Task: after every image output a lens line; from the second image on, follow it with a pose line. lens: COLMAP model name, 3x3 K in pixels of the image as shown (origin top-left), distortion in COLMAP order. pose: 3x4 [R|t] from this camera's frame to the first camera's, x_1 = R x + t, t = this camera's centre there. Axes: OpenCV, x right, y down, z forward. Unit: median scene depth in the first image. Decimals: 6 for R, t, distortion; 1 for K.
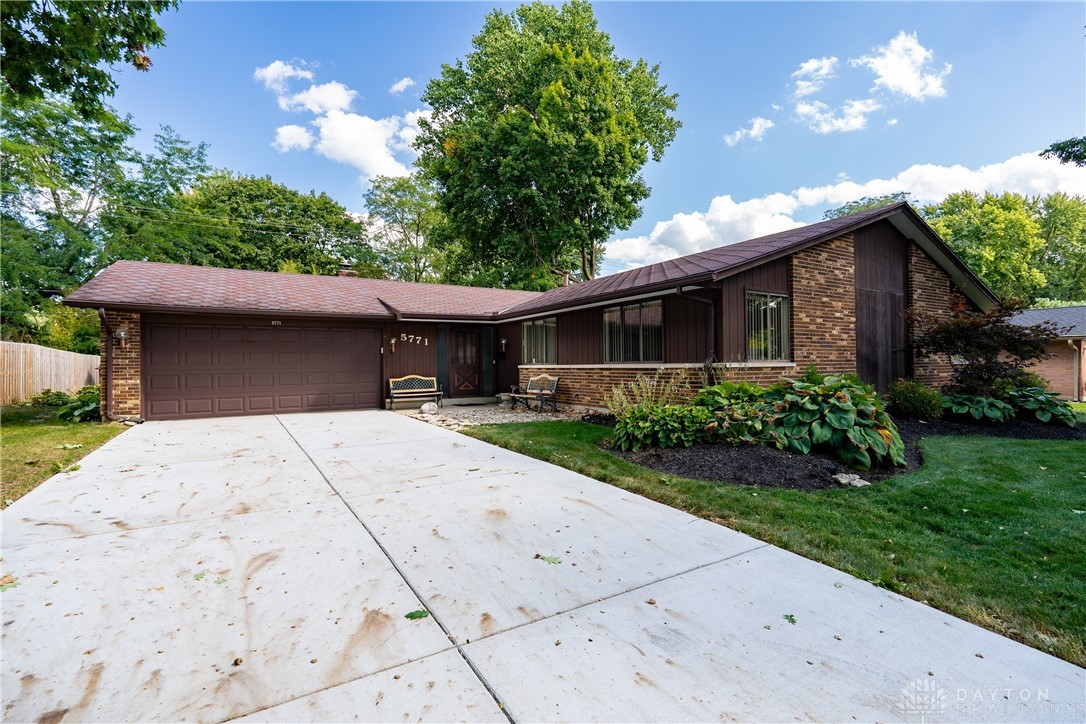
lens RADIAL K [[496.2, 0, 541.3], [0, 496.2, 364.9], [0, 0, 1]] dist [-0.005714, 0.000488]
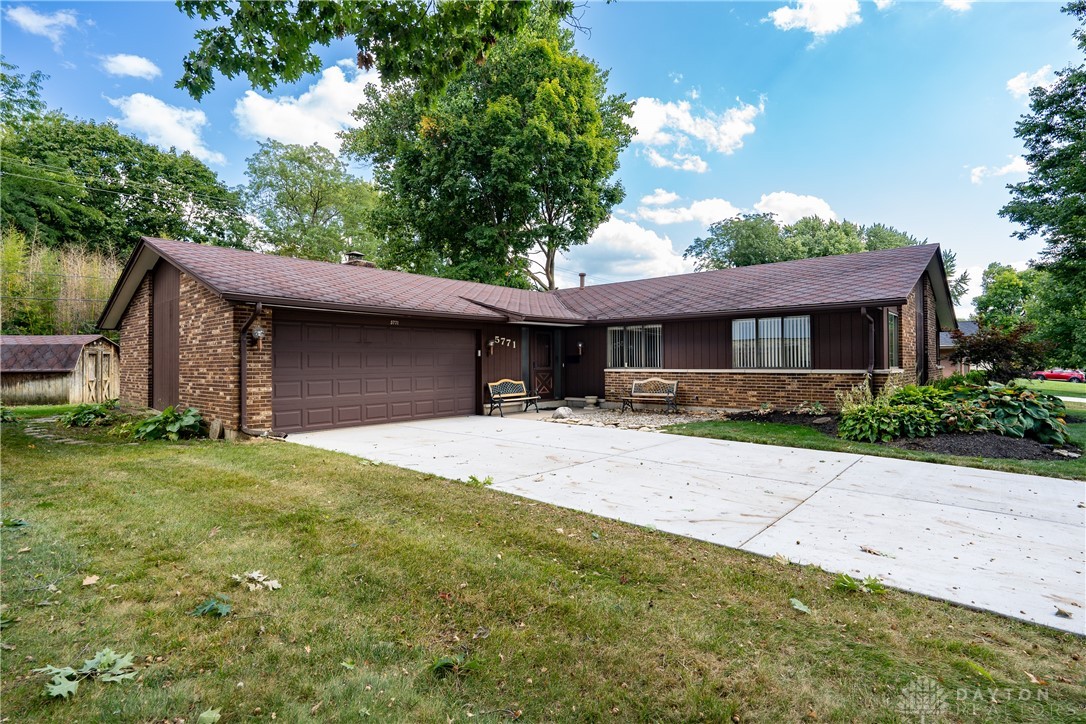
lens RADIAL K [[536.0, 0, 544.1], [0, 536.0, 364.8], [0, 0, 1]] dist [-0.013348, 0.001441]
pose [[0.955680, 0.003303, 0.294387, -0.451707], [-0.003890, 0.999991, 0.001406, -0.007950], [-0.294380, -0.002489, 0.955685, -0.012177]]
